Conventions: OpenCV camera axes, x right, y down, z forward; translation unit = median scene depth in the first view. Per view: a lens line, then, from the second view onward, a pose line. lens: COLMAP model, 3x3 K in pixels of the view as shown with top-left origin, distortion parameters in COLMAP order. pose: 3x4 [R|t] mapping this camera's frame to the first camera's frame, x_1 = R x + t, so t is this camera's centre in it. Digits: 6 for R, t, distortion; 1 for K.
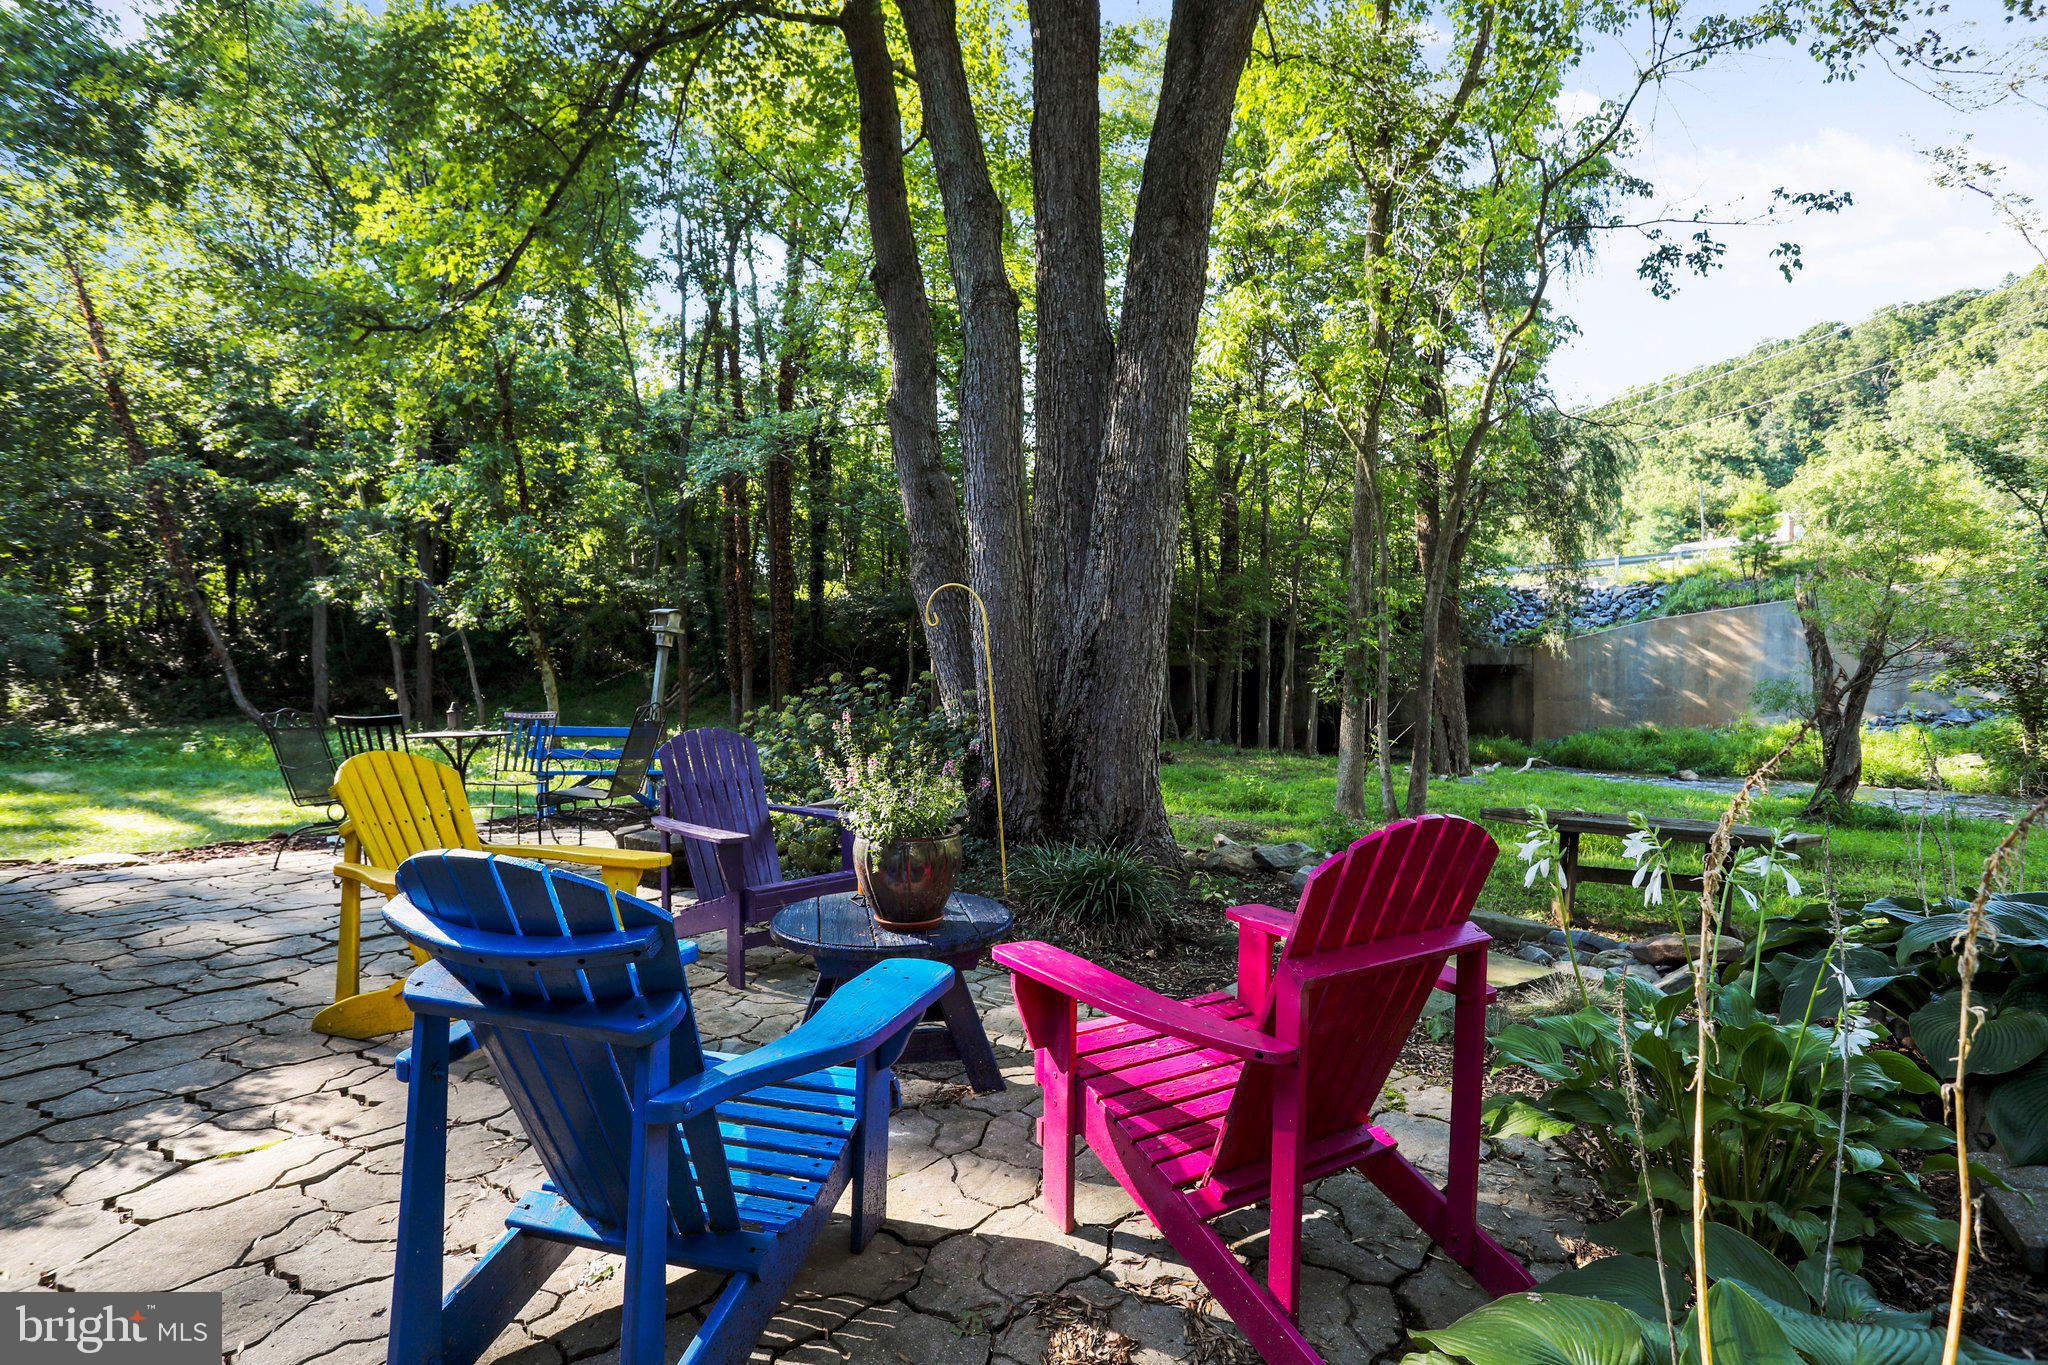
lens RADIAL K [[1006.9, 0, 1012.0], [0, 1006.9, 692.8], [0, 0, 1]] dist [-0.053957, 0.023940]
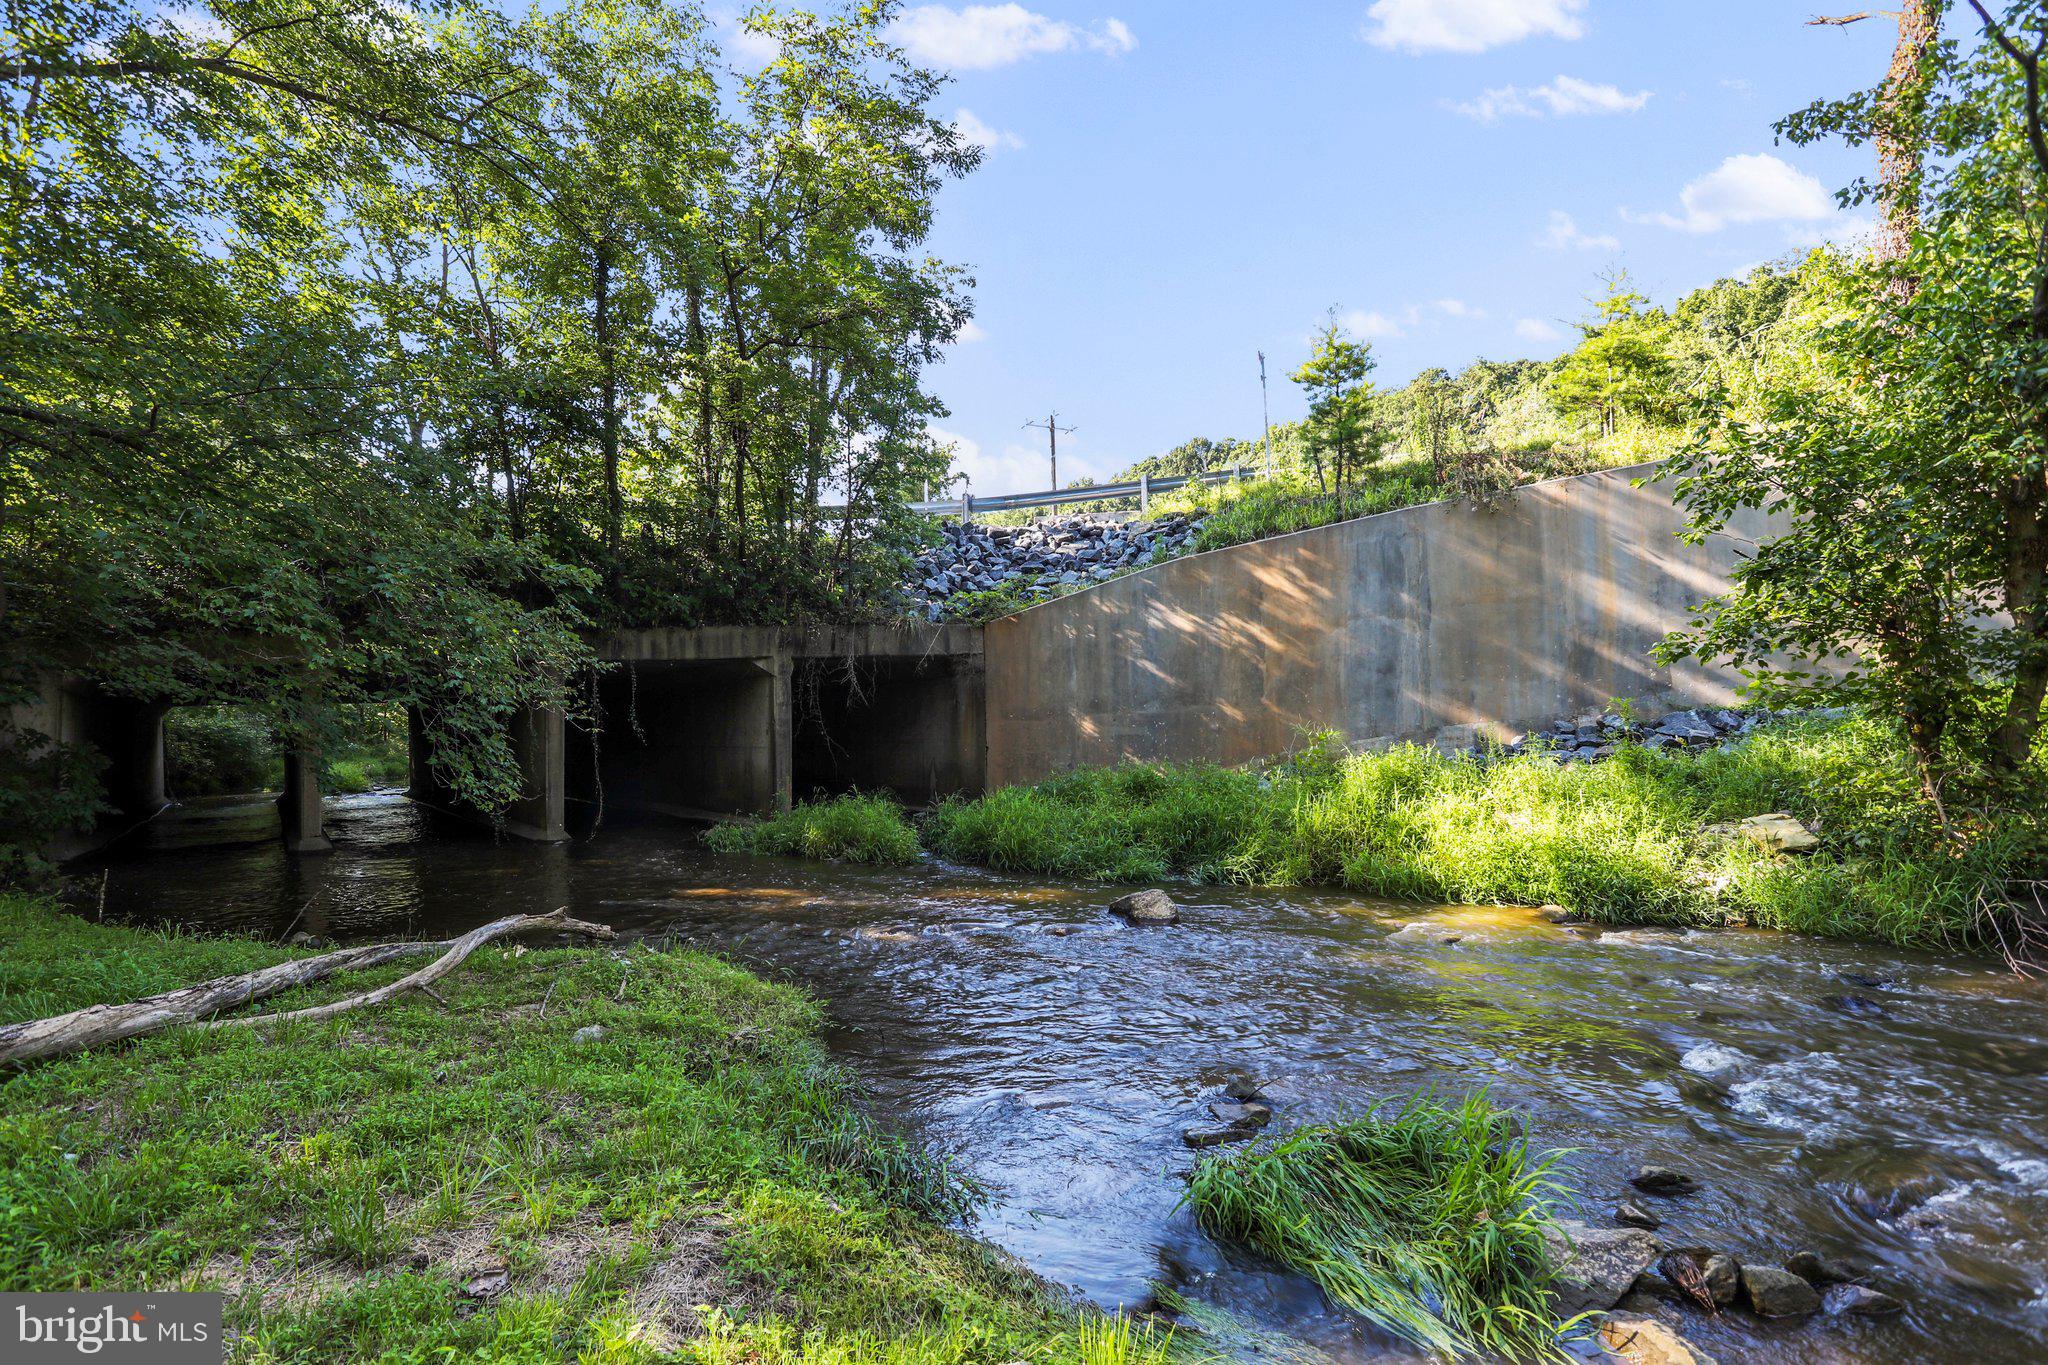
lens RADIAL K [[1006.9, 0, 1012.0], [0, 1006.9, 692.8], [0, 0, 1]] dist [-0.053957, 0.023940]
pose [[0.960223, -0.013431, 0.278910, 0.510076], [0.024649, 0.999020, -0.036753, 0.016762], [-0.278143, 0.042166, 0.959614, 0.625945]]
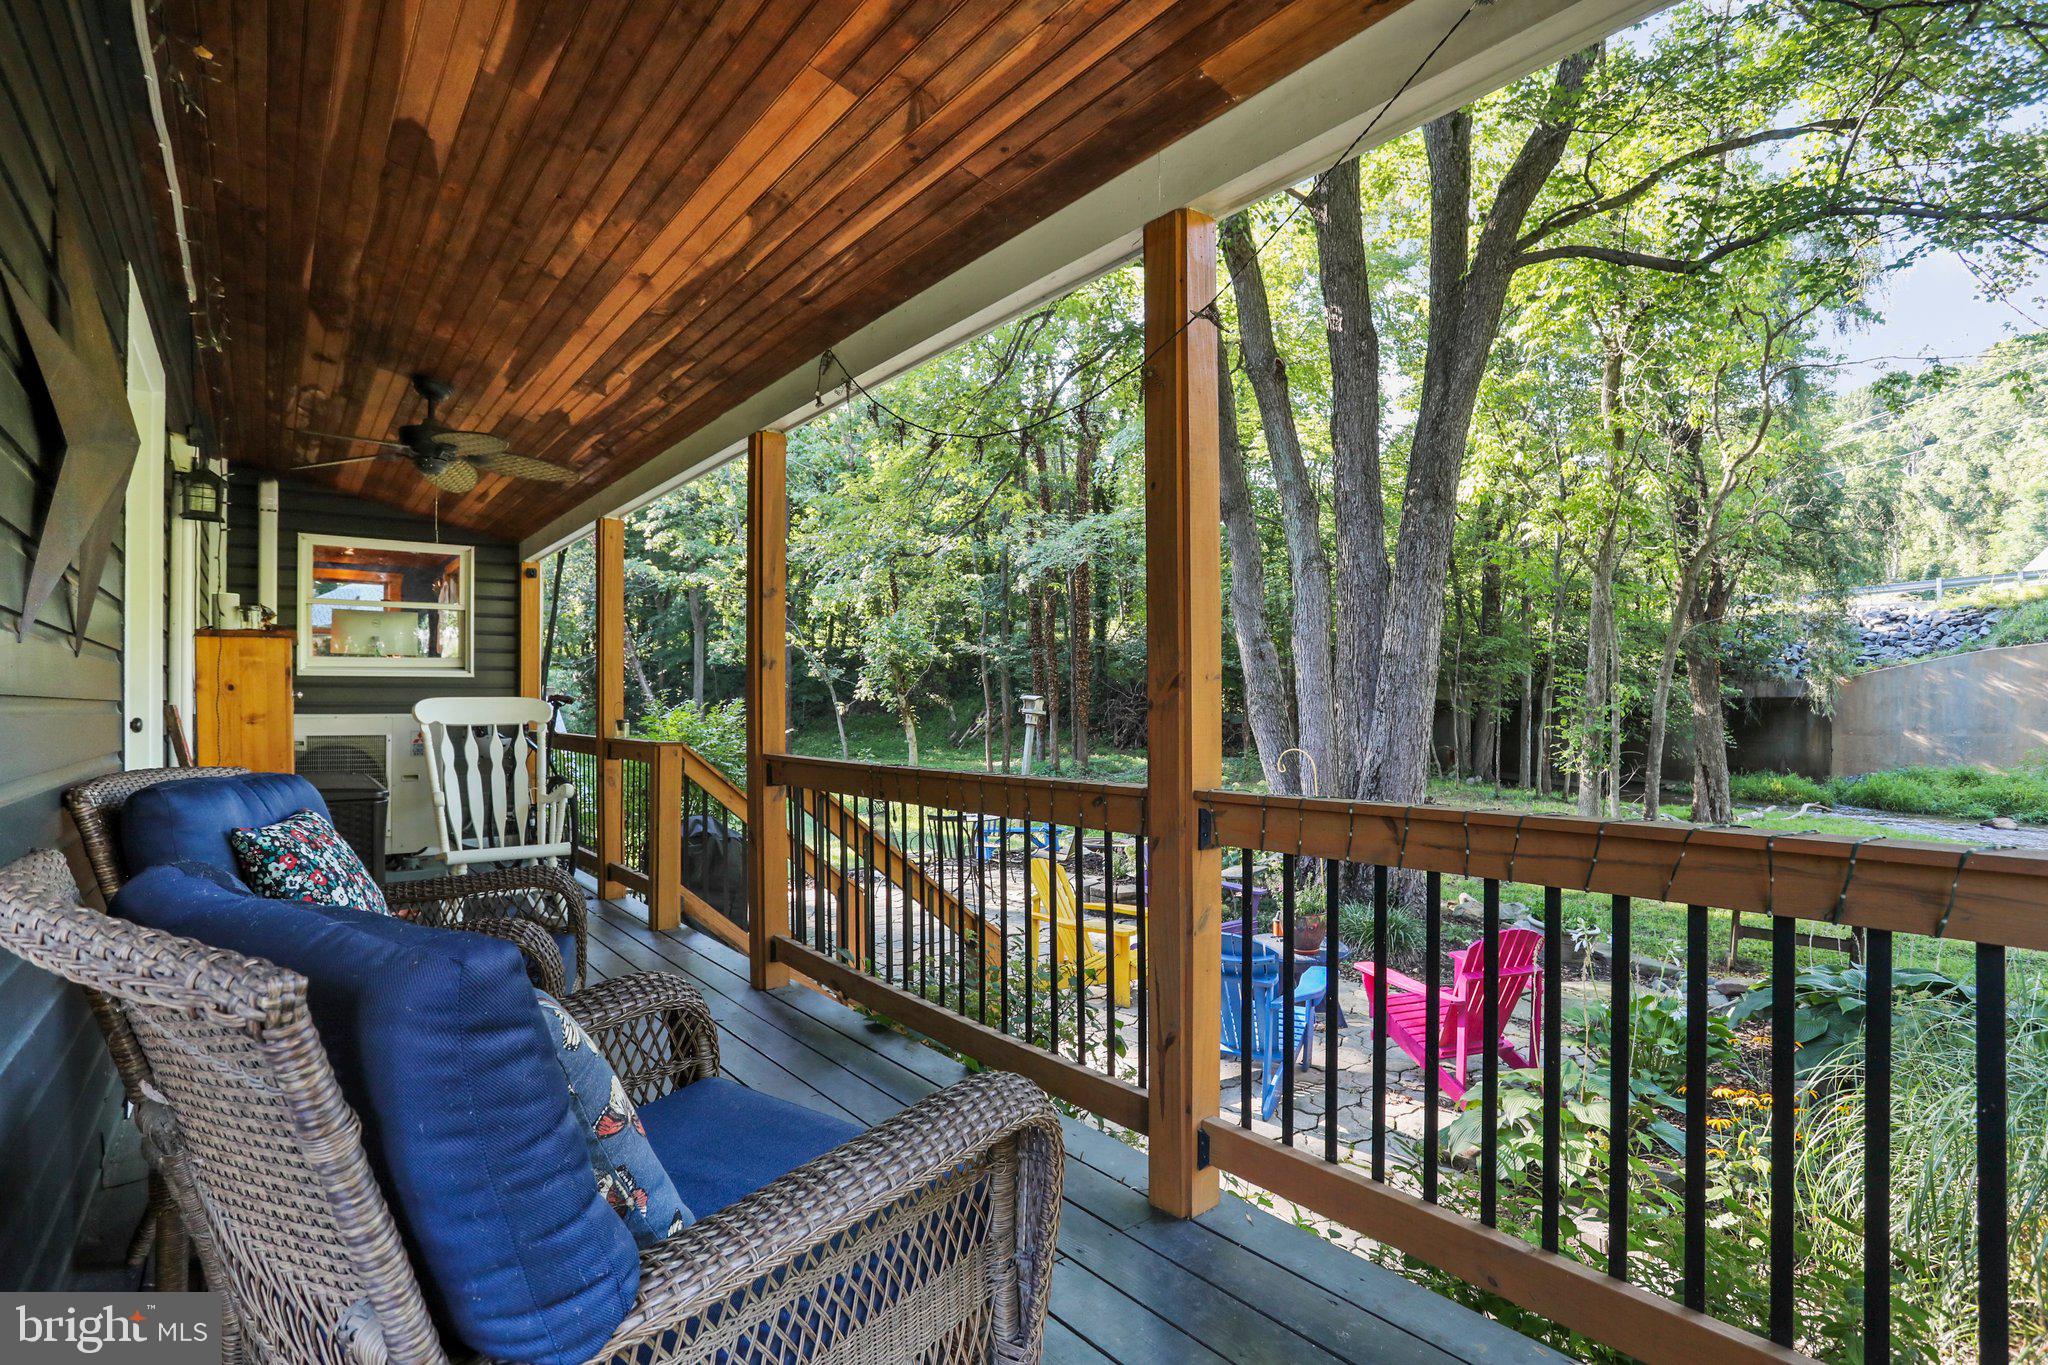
lens RADIAL K [[1006.9, 0, 1012.0], [0, 1006.9, 692.8], [0, 0, 1]] dist [-0.053957, 0.023940]
pose [[0.969985, -0.005524, -0.243103, -0.021828], [0.004060, 0.999970, -0.006525, -0.038987], [0.243132, 0.005342, 0.969979, -0.154556]]
